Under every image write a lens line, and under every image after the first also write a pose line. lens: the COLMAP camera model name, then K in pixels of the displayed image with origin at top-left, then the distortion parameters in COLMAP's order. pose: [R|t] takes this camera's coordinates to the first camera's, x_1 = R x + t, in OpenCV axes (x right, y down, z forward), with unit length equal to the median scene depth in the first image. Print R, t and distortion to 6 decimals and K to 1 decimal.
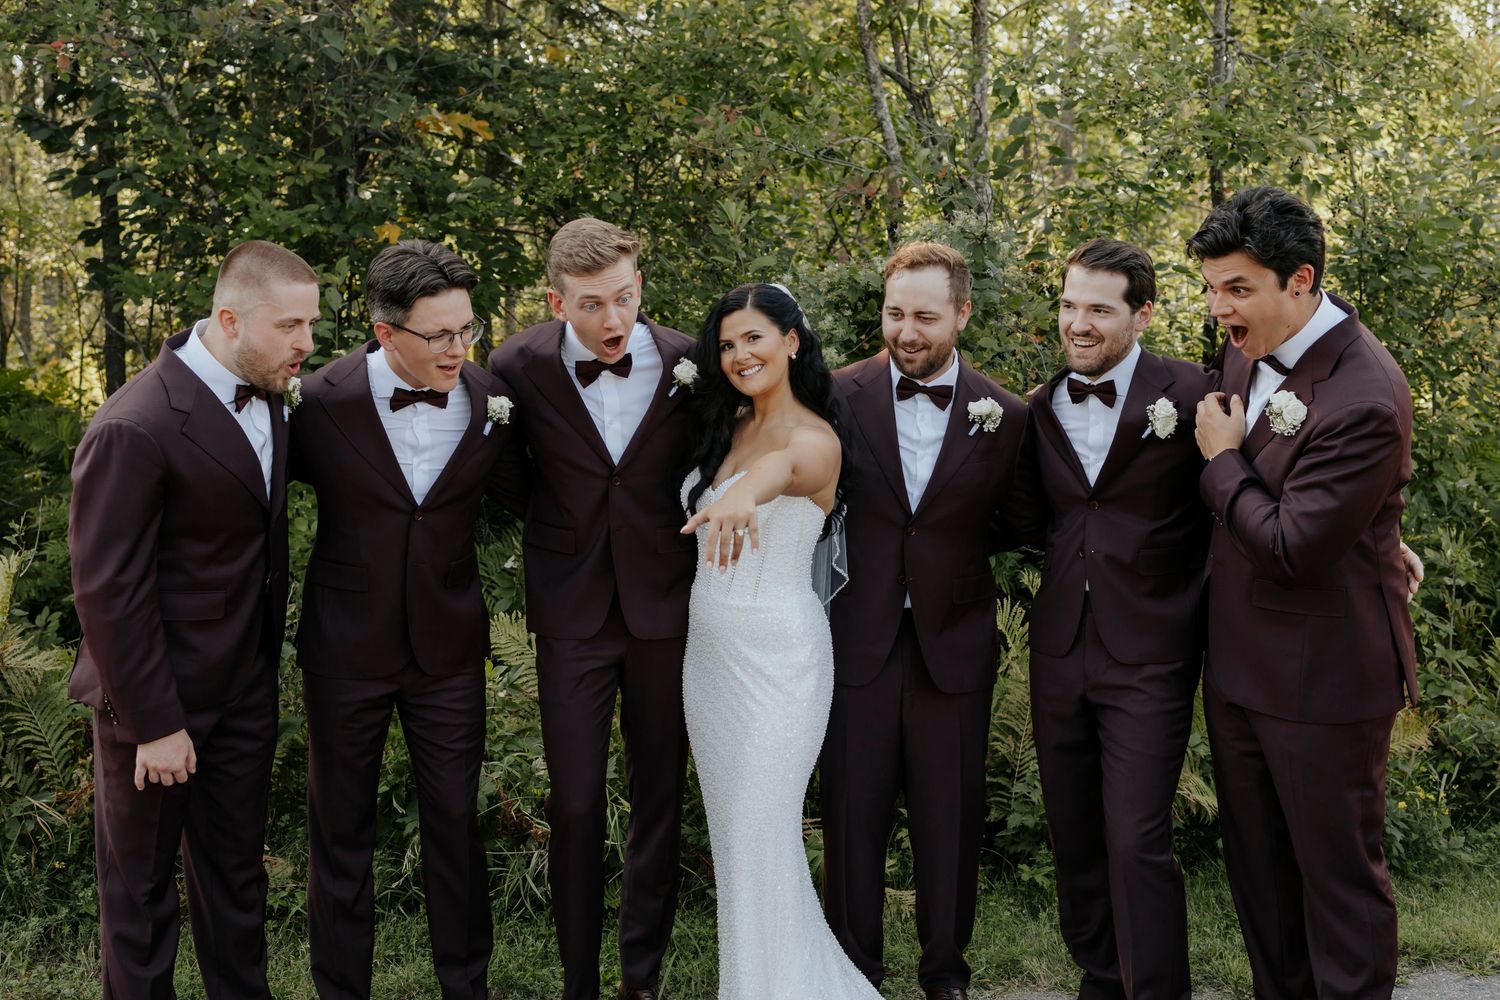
lens RADIAL K [[1740.9, 0, 750.0], [0, 1740.9, 500.0], [0, 0, 1]] dist [0.074821, -0.008558]
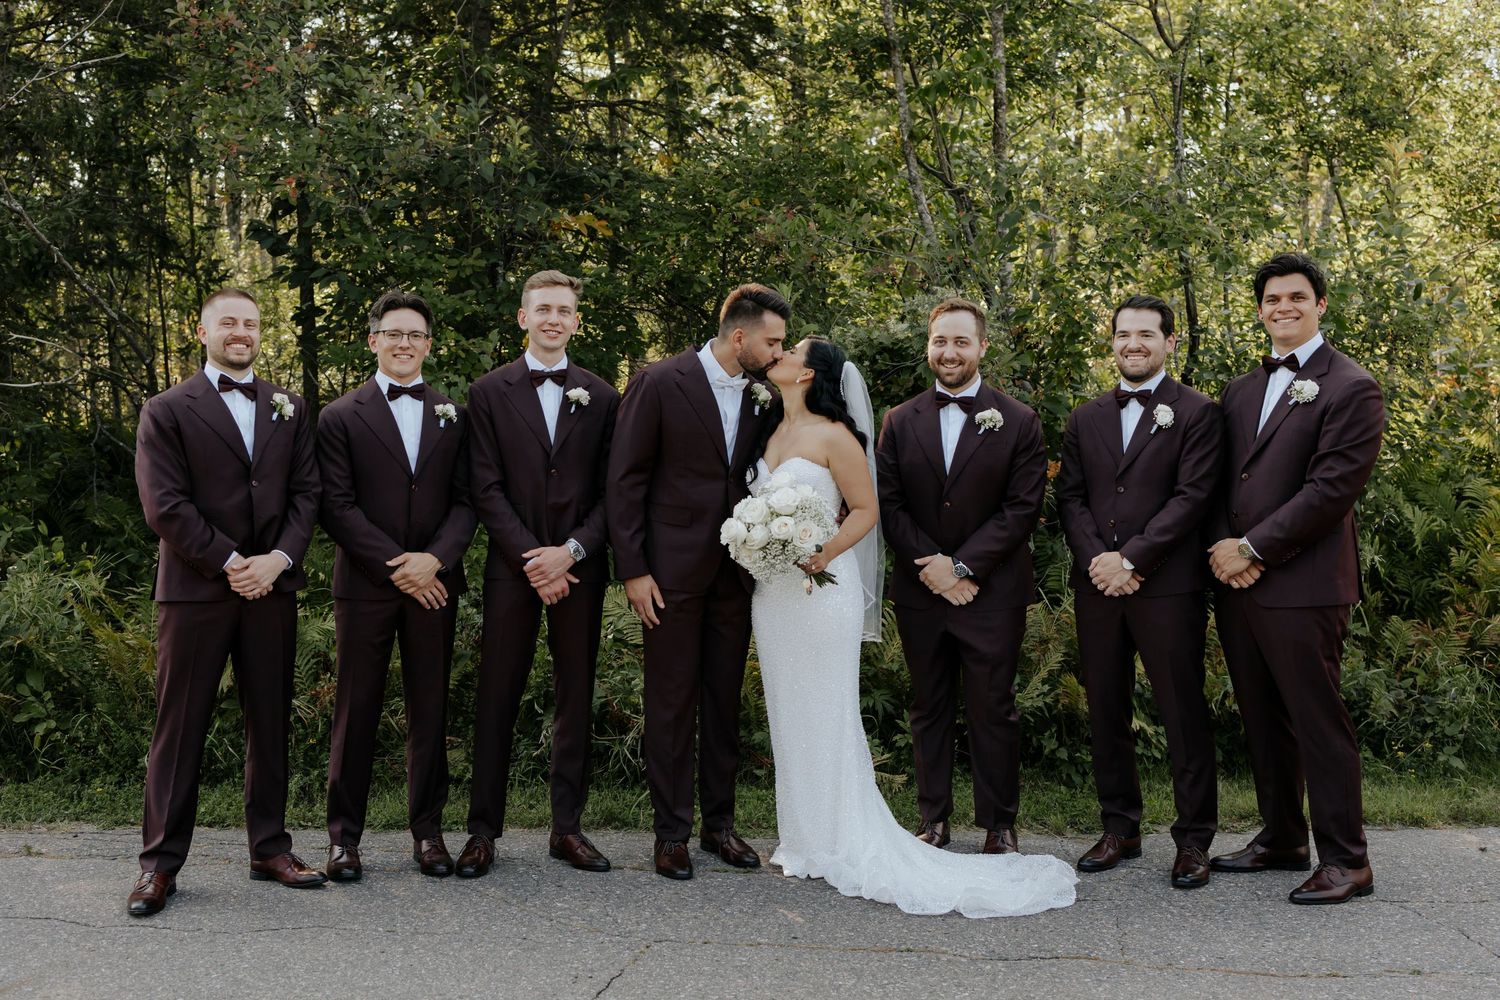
lens RADIAL K [[1556.6, 0, 750.0], [0, 1556.6, 500.0], [0, 0, 1]] dist [0.061043, -0.005252]
pose [[0.997945, -0.010104, -0.063282, 0.024748], [0.008335, 0.999569, -0.028156, 0.018783], [0.063539, 0.027571, 0.997598, -0.121287]]
